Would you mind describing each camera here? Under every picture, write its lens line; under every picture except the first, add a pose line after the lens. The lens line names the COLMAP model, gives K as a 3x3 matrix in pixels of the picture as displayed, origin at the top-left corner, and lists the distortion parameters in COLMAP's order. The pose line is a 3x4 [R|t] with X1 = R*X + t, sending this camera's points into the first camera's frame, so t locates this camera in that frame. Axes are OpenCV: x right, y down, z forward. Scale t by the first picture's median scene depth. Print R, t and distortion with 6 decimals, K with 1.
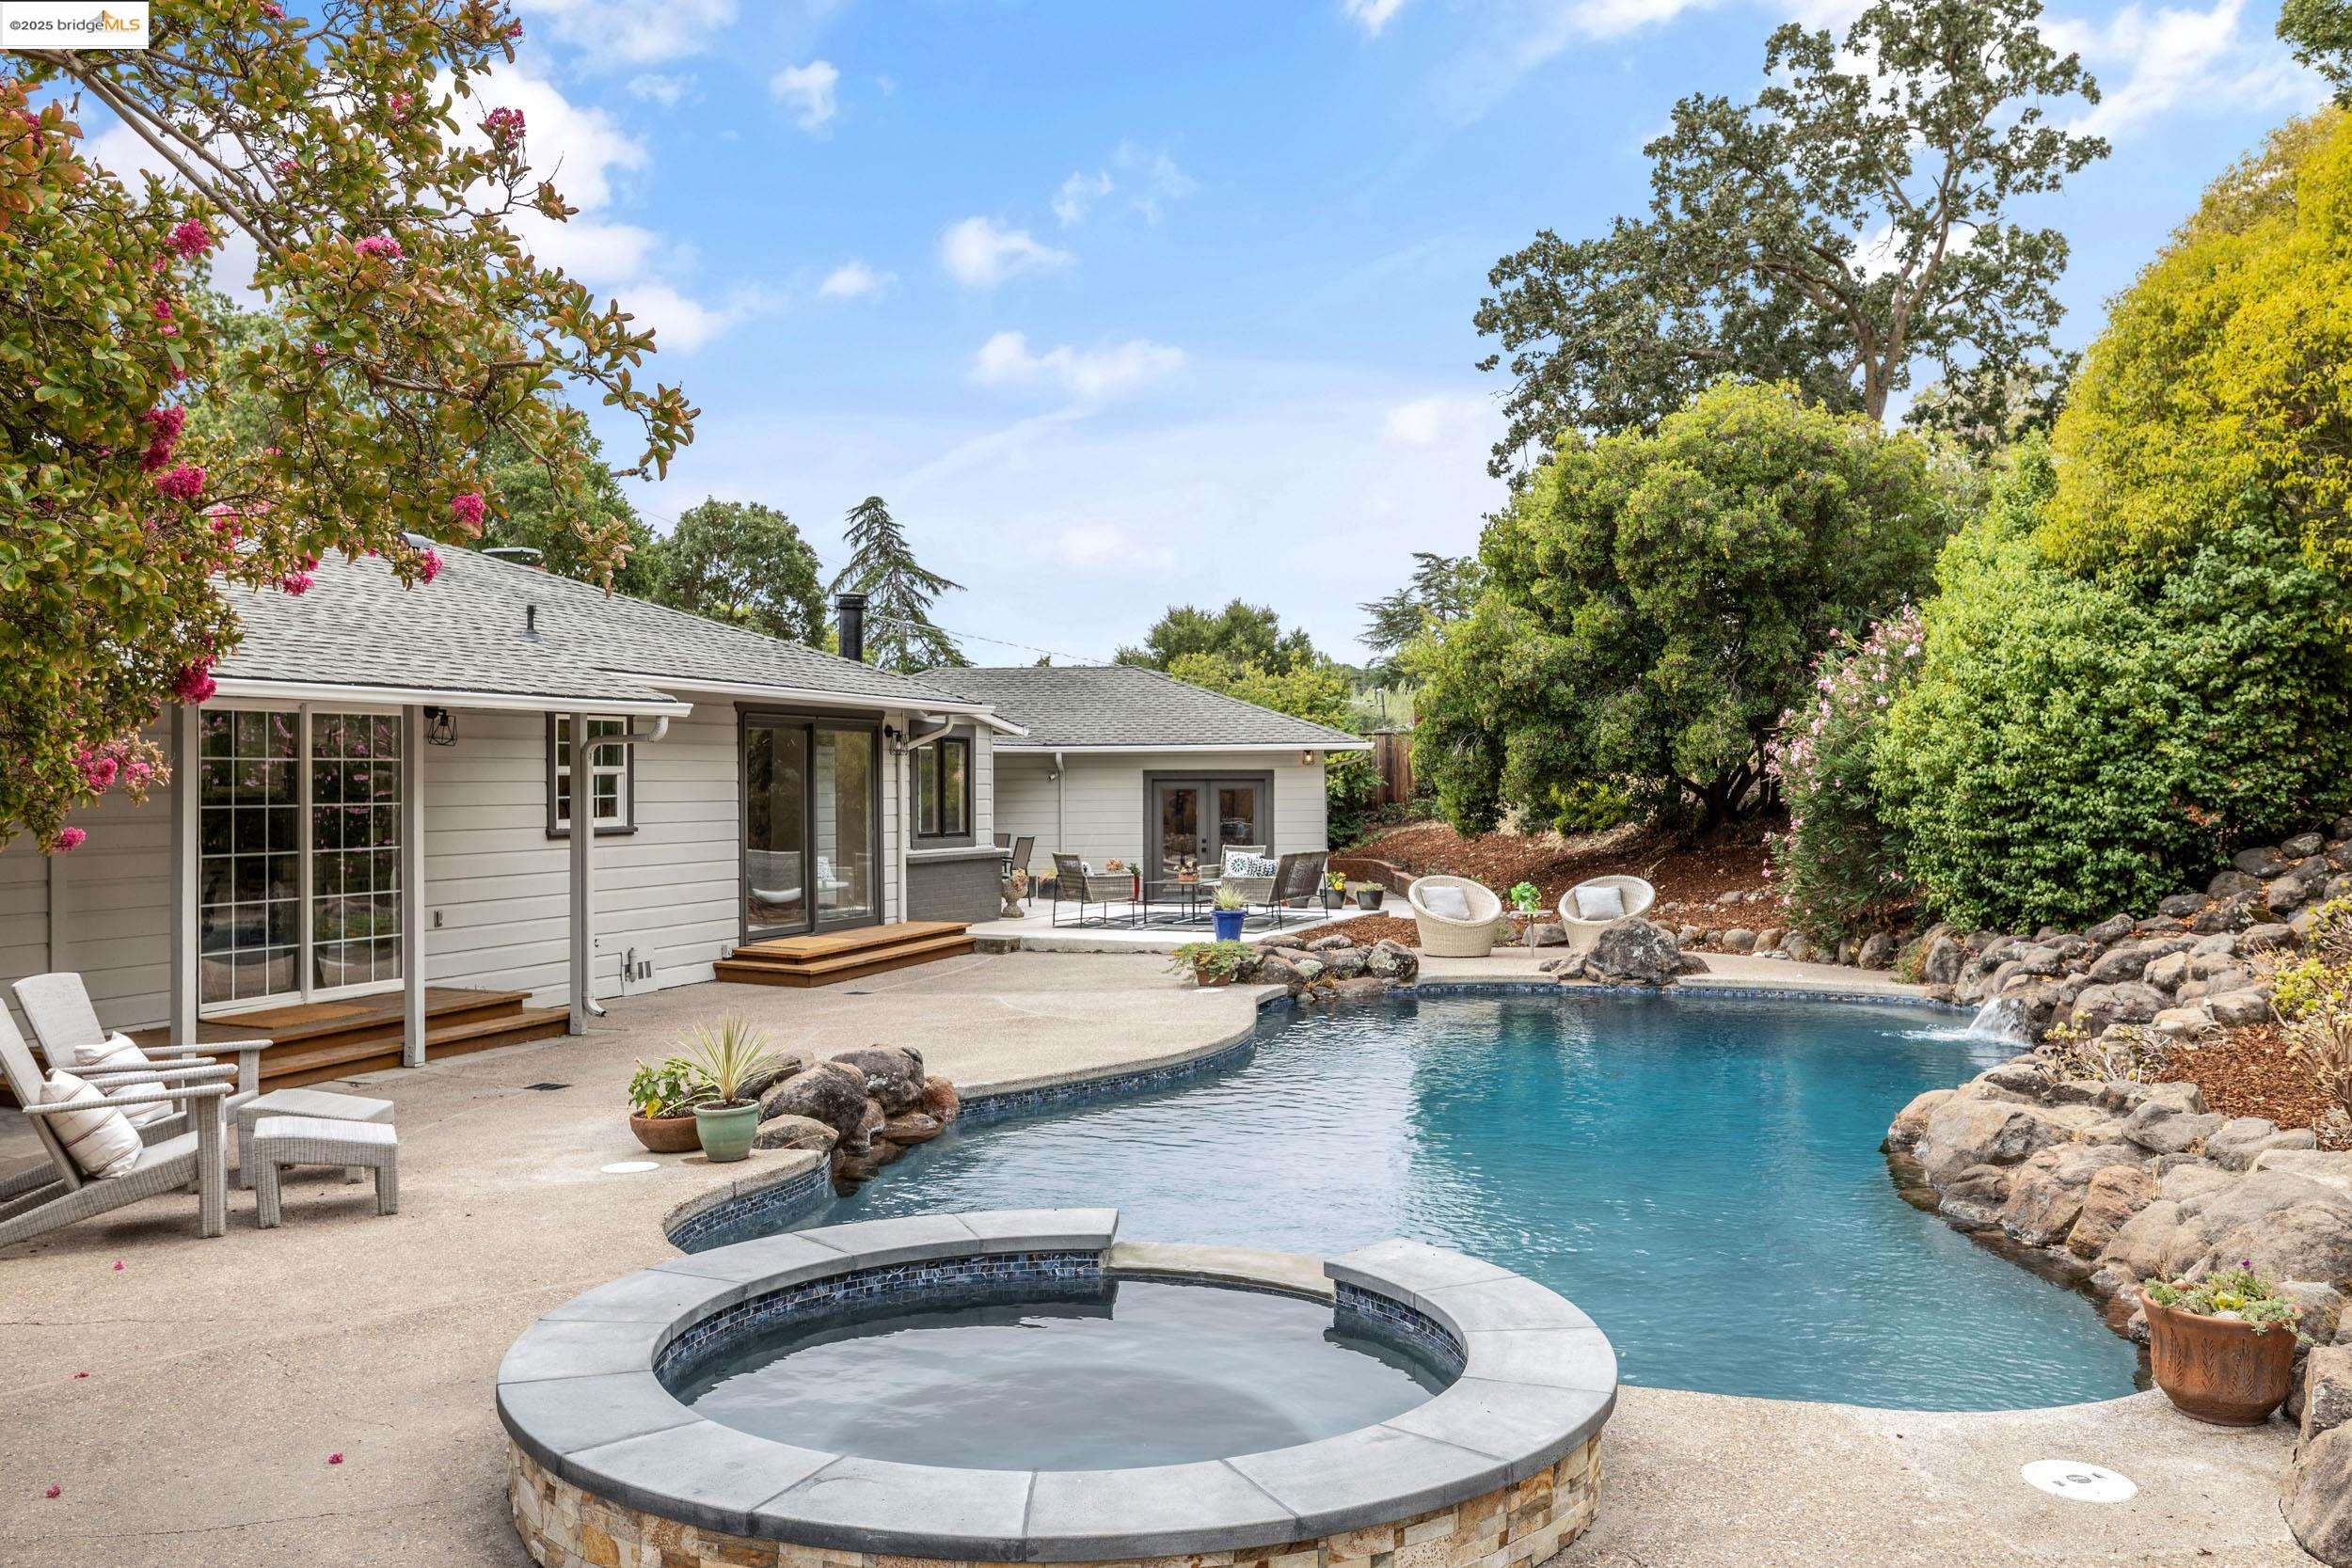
lens RADIAL K [[1927.8, 0, 1173.5], [0, 1927.8, 784.4], [0, 0, 1]] dist [-0.007580, 0.008151]
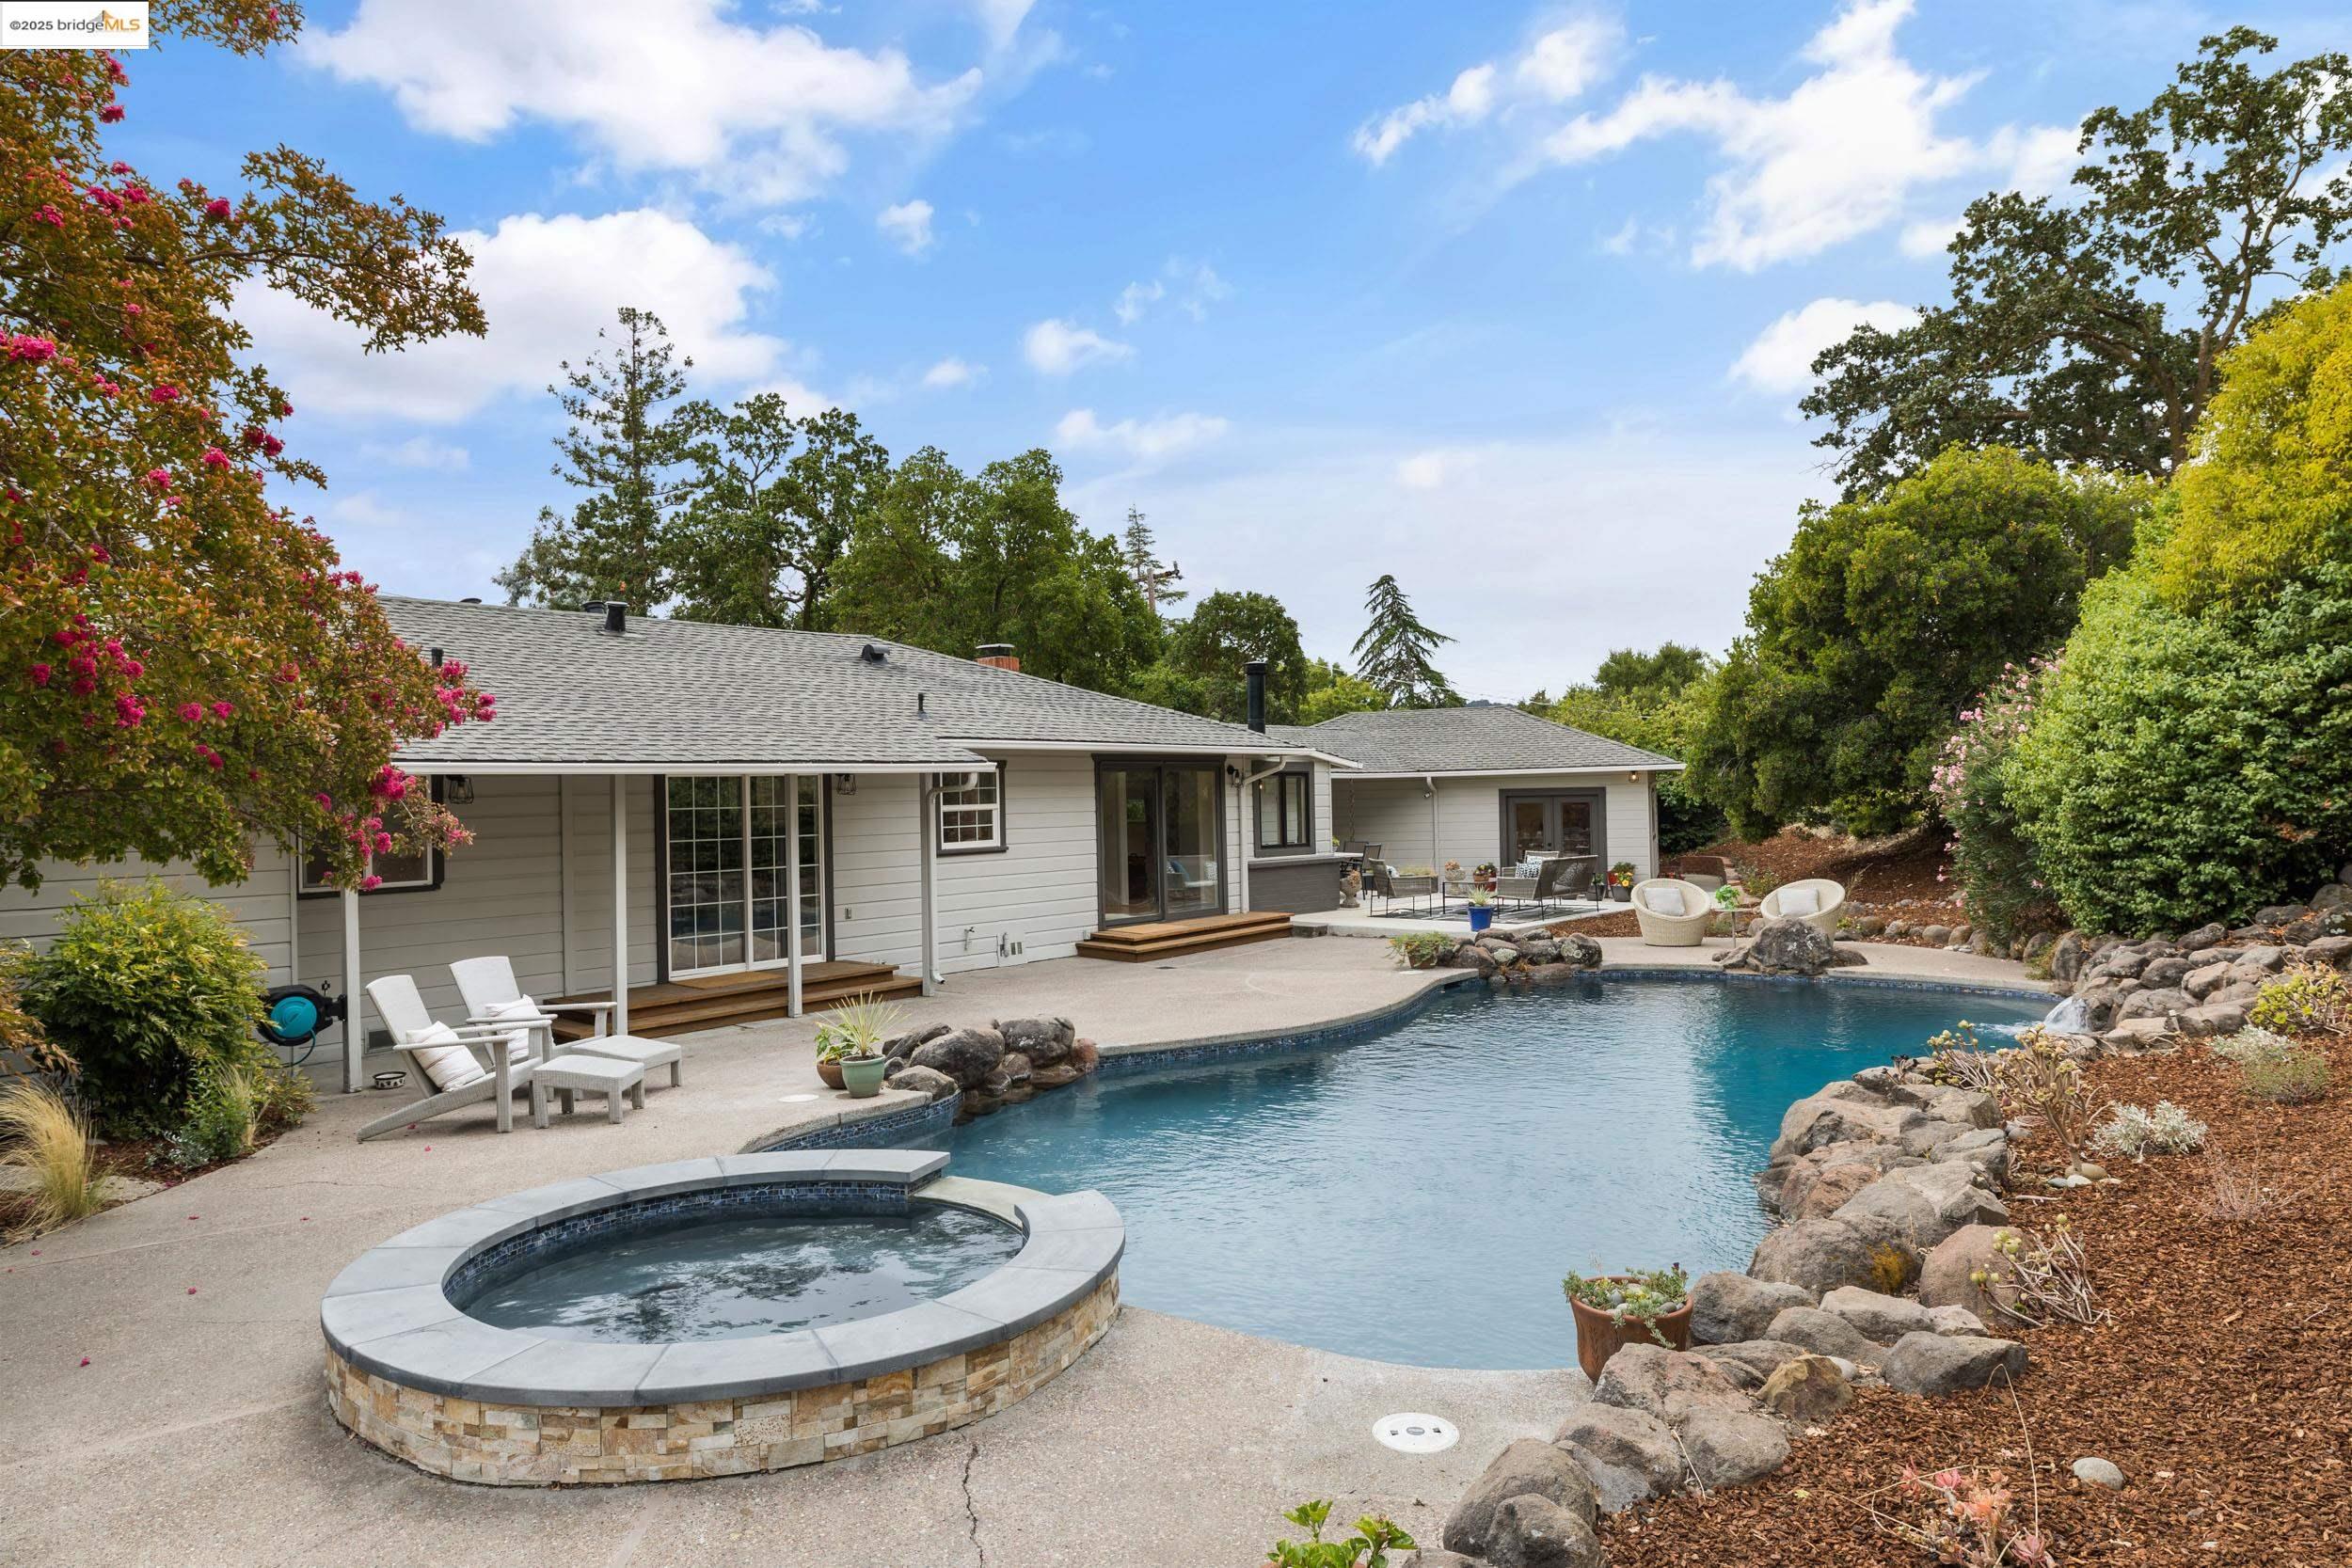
lens RADIAL K [[1479.9, 0, 1185.5], [0, 1479.9, 783.8], [0, 0, 1]] dist [-0.005869, 0.004739]
pose [[0.947263, -0.018175, -0.319941, 0.178978], [0.016803, 0.999834, -0.007047, -0.013102], [0.320016, 0.001300, 0.947411, 0.017114]]
